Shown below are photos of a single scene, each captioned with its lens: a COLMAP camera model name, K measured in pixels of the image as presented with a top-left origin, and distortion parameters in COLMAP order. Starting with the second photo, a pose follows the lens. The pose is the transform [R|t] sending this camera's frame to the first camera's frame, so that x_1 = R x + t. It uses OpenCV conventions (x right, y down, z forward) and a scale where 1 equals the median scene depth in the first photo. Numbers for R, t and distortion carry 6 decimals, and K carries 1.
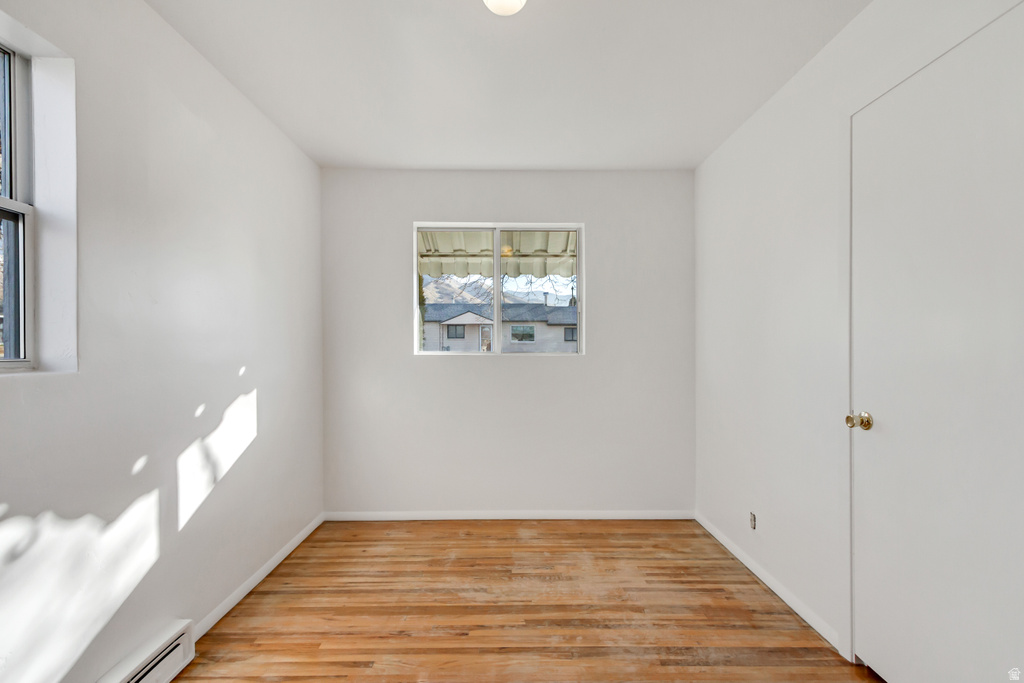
lens RADIAL K [[478.4, 0, 512.0], [0, 478.4, 341.5], [0, 0, 1]] dist [0.013365, -0.001061]
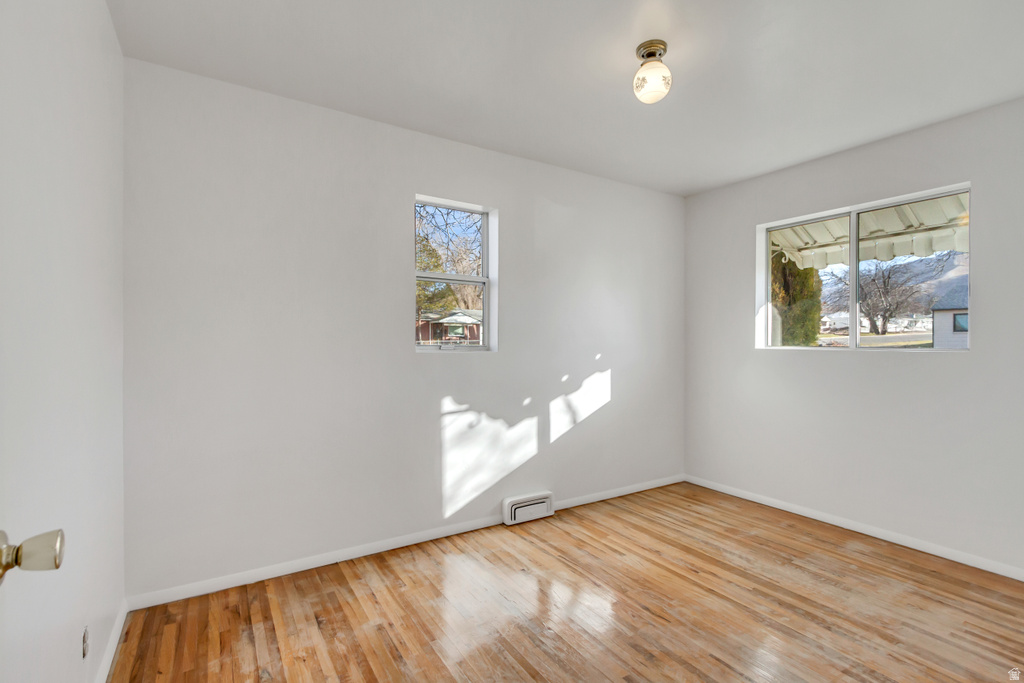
lens RADIAL K [[478.4, 0, 512.0], [0, 478.4, 341.5], [0, 0, 1]] dist [0.013365, -0.001061]
pose [[0.529700, 0.002586, -0.848181, 0.572011], [0.006399, 0.999955, 0.007045, -0.000940], [0.848161, -0.009159, 0.529659, -0.050396]]
